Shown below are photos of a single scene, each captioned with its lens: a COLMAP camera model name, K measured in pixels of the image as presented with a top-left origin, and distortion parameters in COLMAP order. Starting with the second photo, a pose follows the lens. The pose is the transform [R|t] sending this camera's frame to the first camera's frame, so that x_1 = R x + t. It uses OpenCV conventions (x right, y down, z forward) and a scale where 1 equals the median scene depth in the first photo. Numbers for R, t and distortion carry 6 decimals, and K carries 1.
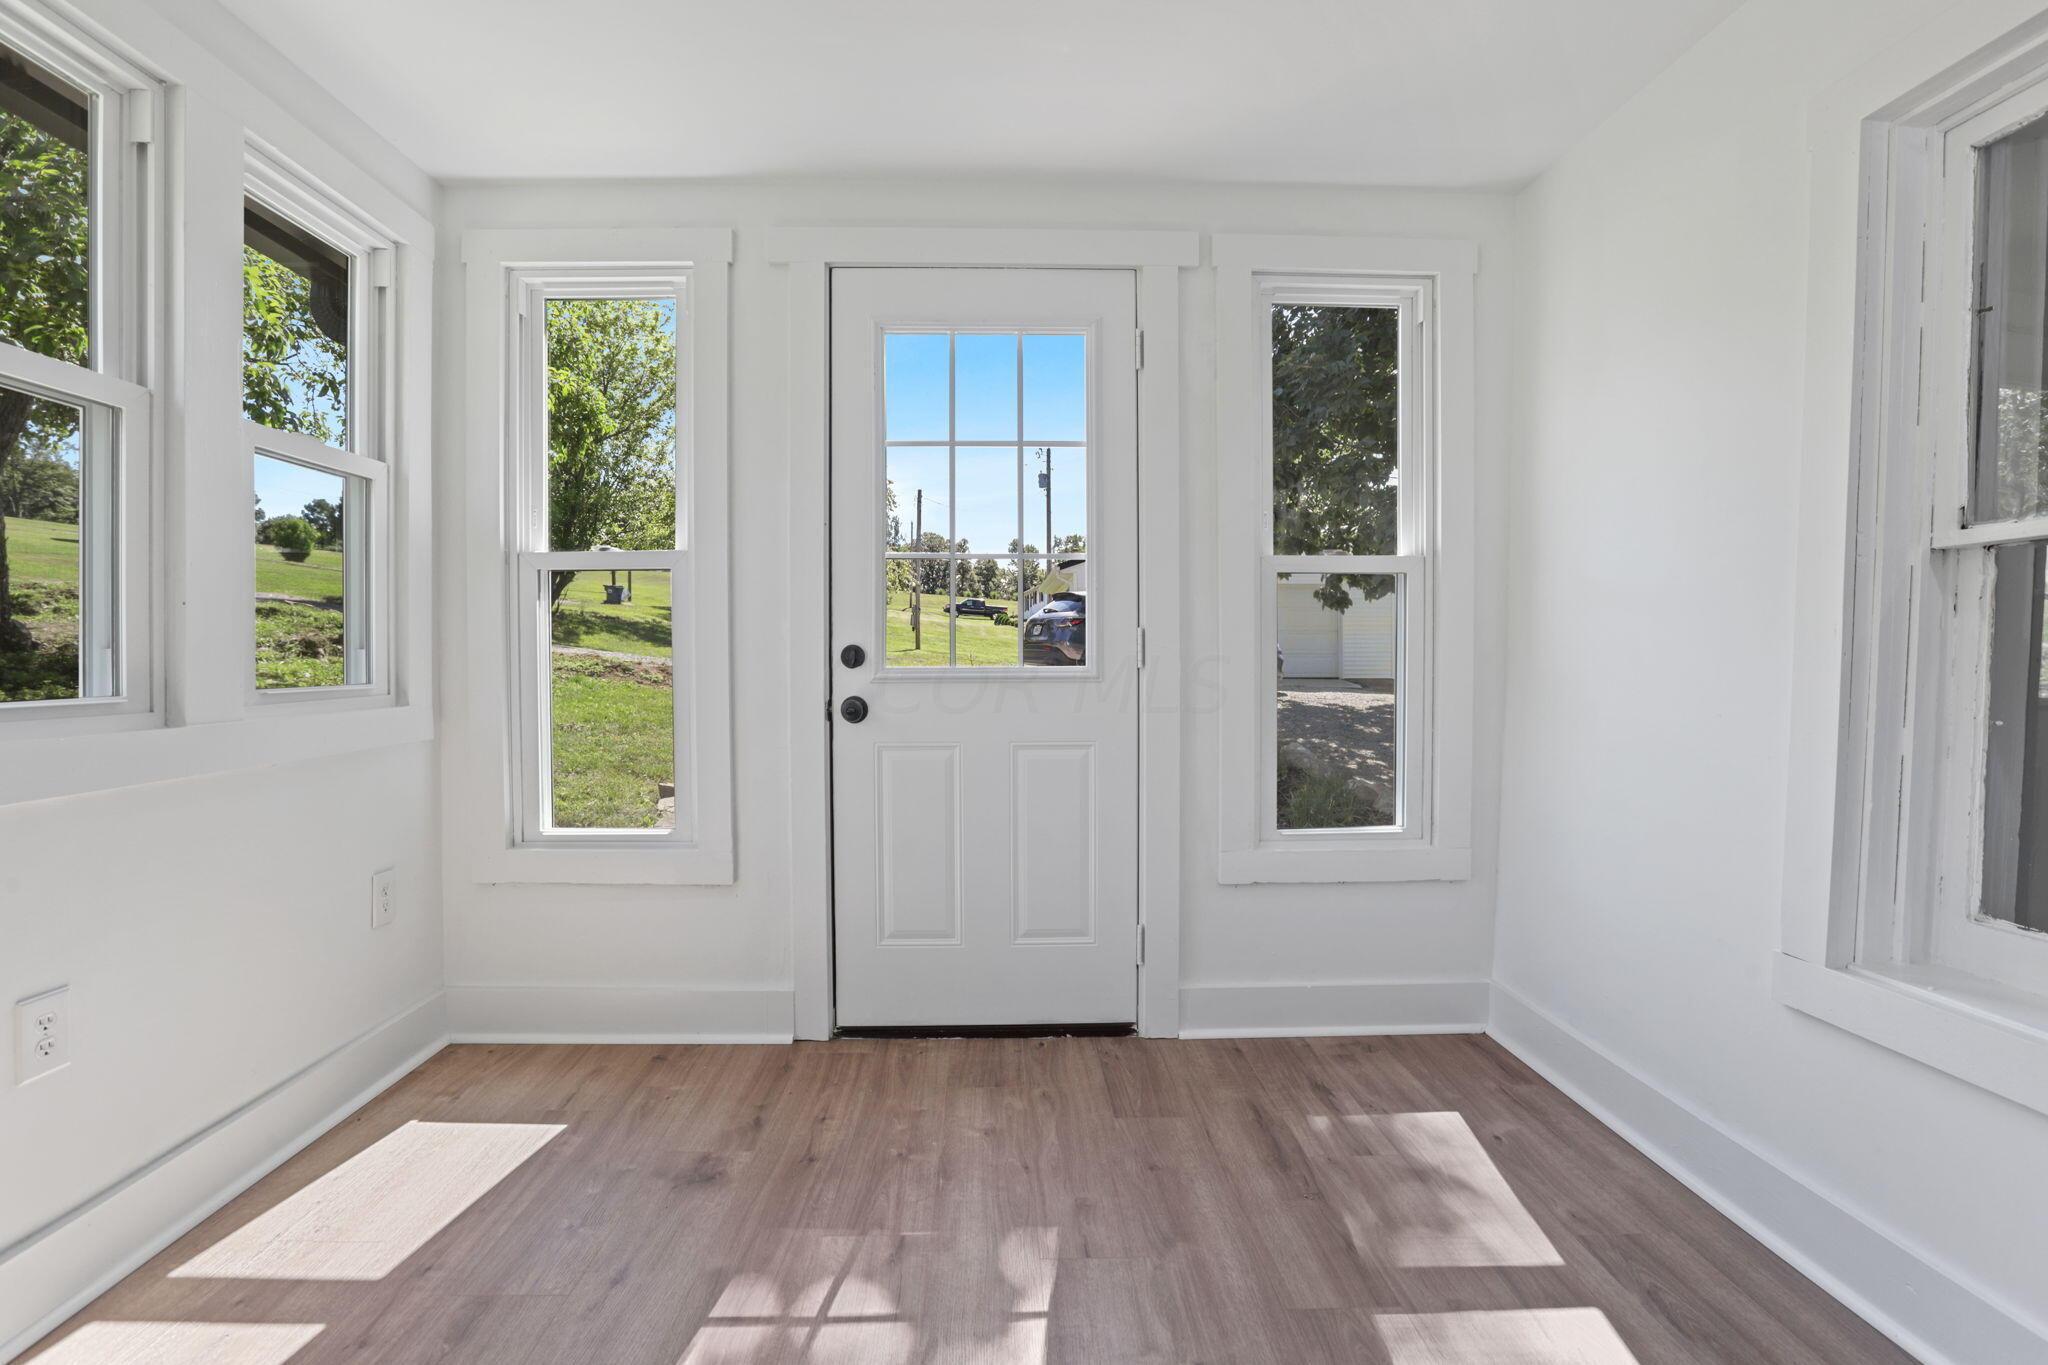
lens RADIAL K [[937.2, 0, 1023.3], [0, 937.2, 674.9], [0, 0, 1]] dist [-0.056096, 0.021351]
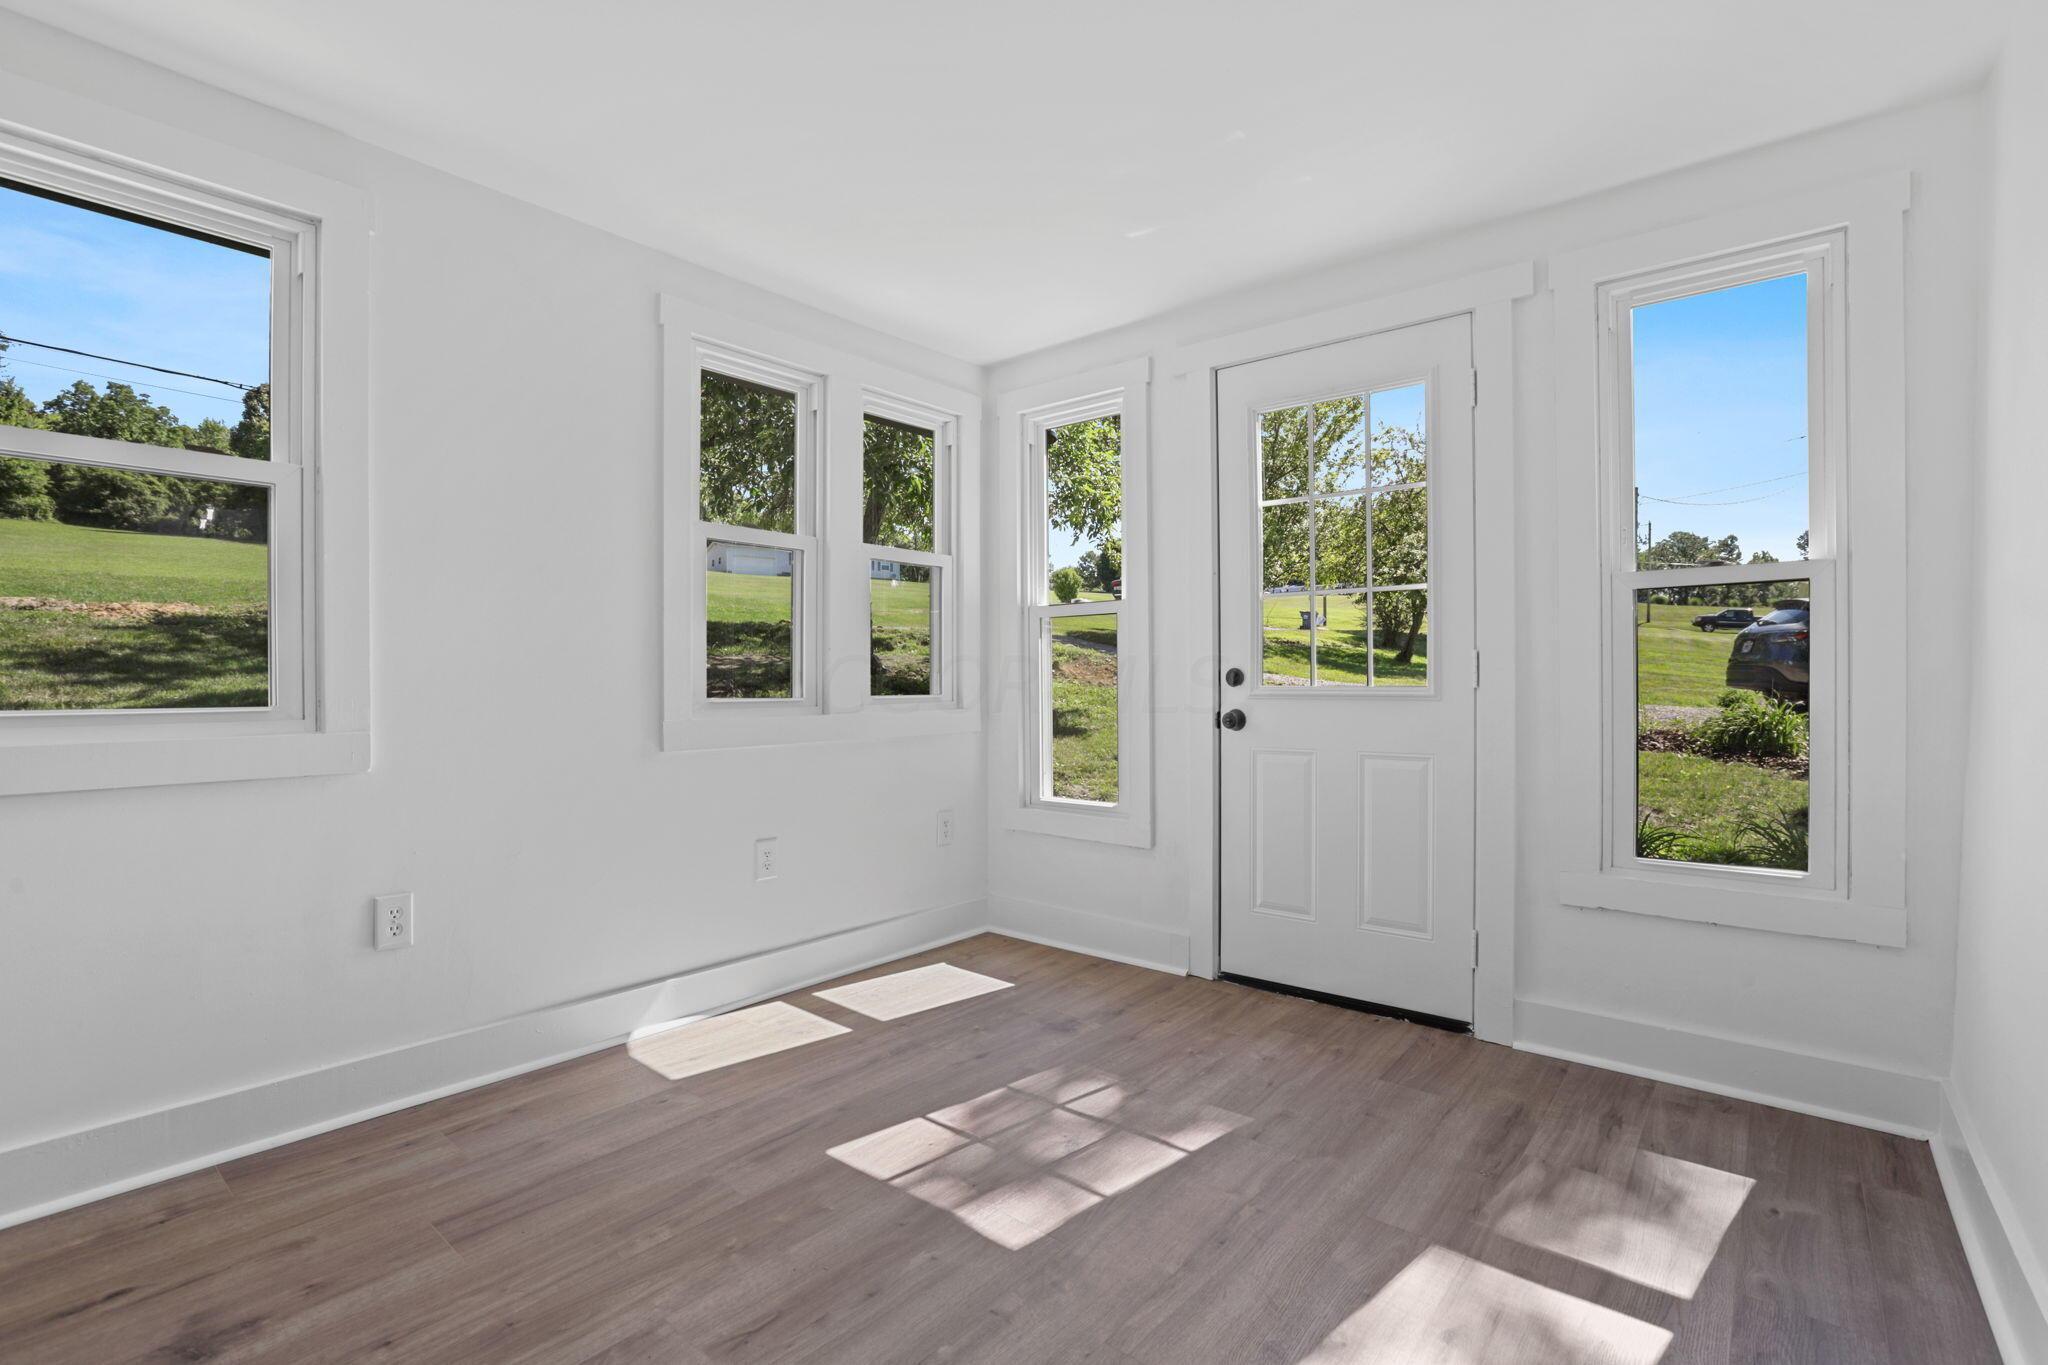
lens RADIAL K [[930.3, 0, 1020.4], [0, 930.3, 703.4], [0, 0, 1]] dist [-0.055017, 0.018389]
pose [[0.748998, 0.016786, -0.662360, 0.437936], [-0.012394, 0.999859, 0.011325, 0.004920], [0.662457, -0.000273, 0.749100, -0.123105]]
